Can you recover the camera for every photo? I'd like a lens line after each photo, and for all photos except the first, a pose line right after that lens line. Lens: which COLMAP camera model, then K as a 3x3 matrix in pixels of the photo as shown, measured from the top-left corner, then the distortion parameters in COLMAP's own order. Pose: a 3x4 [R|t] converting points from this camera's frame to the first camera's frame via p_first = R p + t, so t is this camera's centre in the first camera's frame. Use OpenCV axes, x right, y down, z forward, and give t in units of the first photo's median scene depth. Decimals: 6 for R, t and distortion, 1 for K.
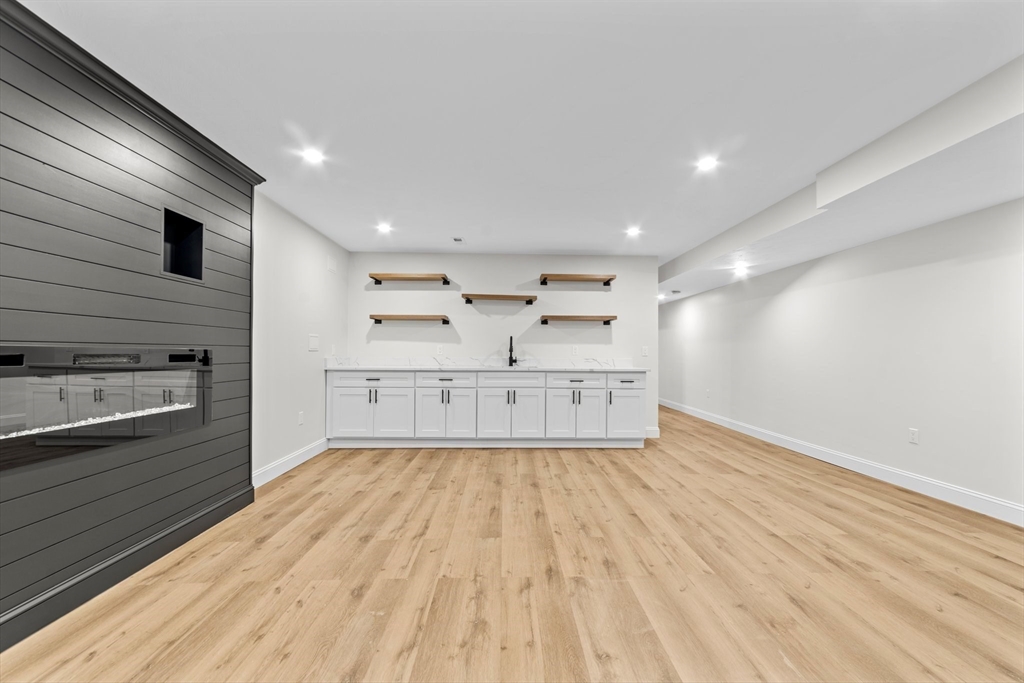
lens RADIAL K [[393.5, 0, 509.8], [0, 393.5, 345.4], [0, 0, 1]] dist [-0.010853, 0.001383]
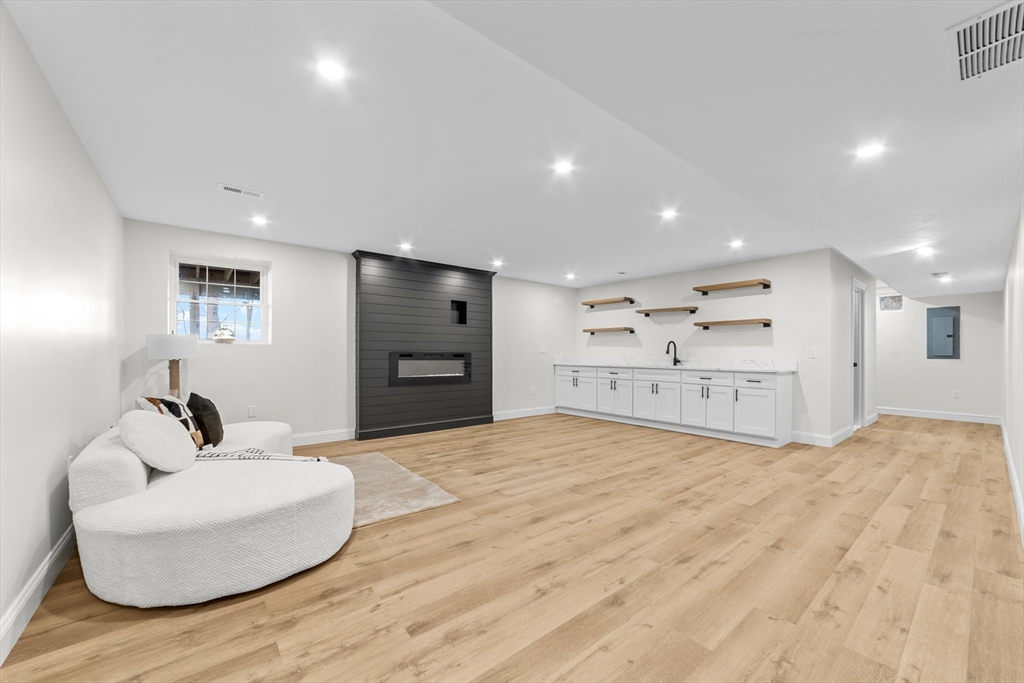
lens RADIAL K [[393.5, 0, 514.4], [0, 393.5, 343.9], [0, 0, 1]] dist [-0.010853, 0.001383]
pose [[0.616228, -0.021634, -0.787271, 1.005001], [0.010825, 0.999761, -0.019000, 0.005185], [0.787494, 0.003186, 0.616315, -0.220783]]
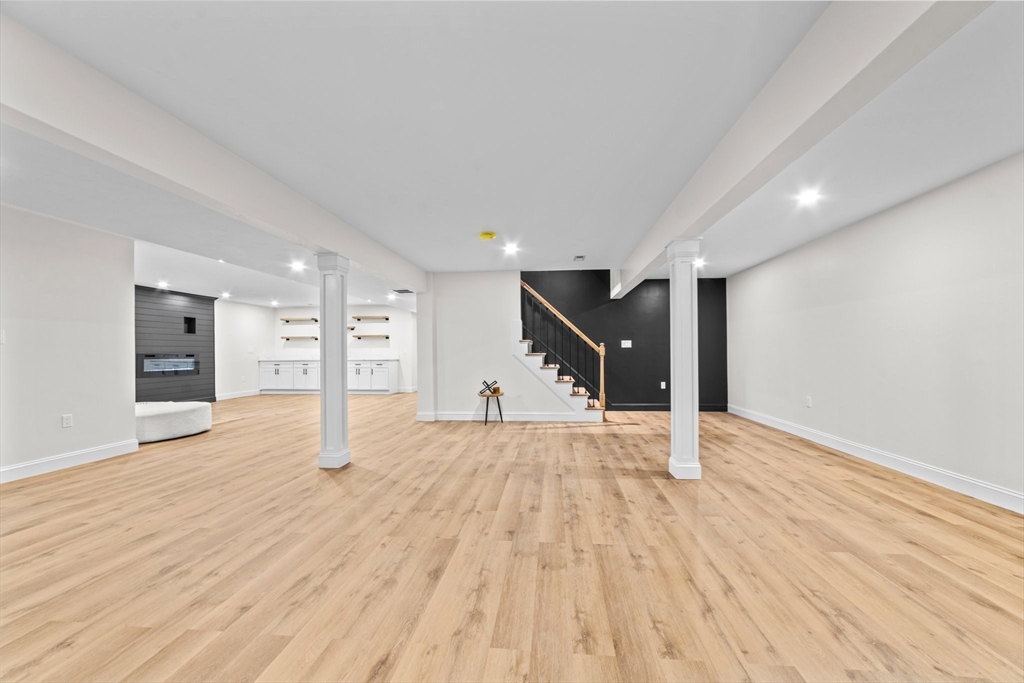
lens RADIAL K [[393.5, 0, 515.4], [0, 393.5, 348.4], [0, 0, 1]] dist [-0.010853, 0.001383]
pose [[0.993158, -0.015424, -0.115757, 1.851313], [0.016417, 0.999836, 0.007633, -0.009221], [0.115621, -0.009481, 0.993248, -1.620551]]
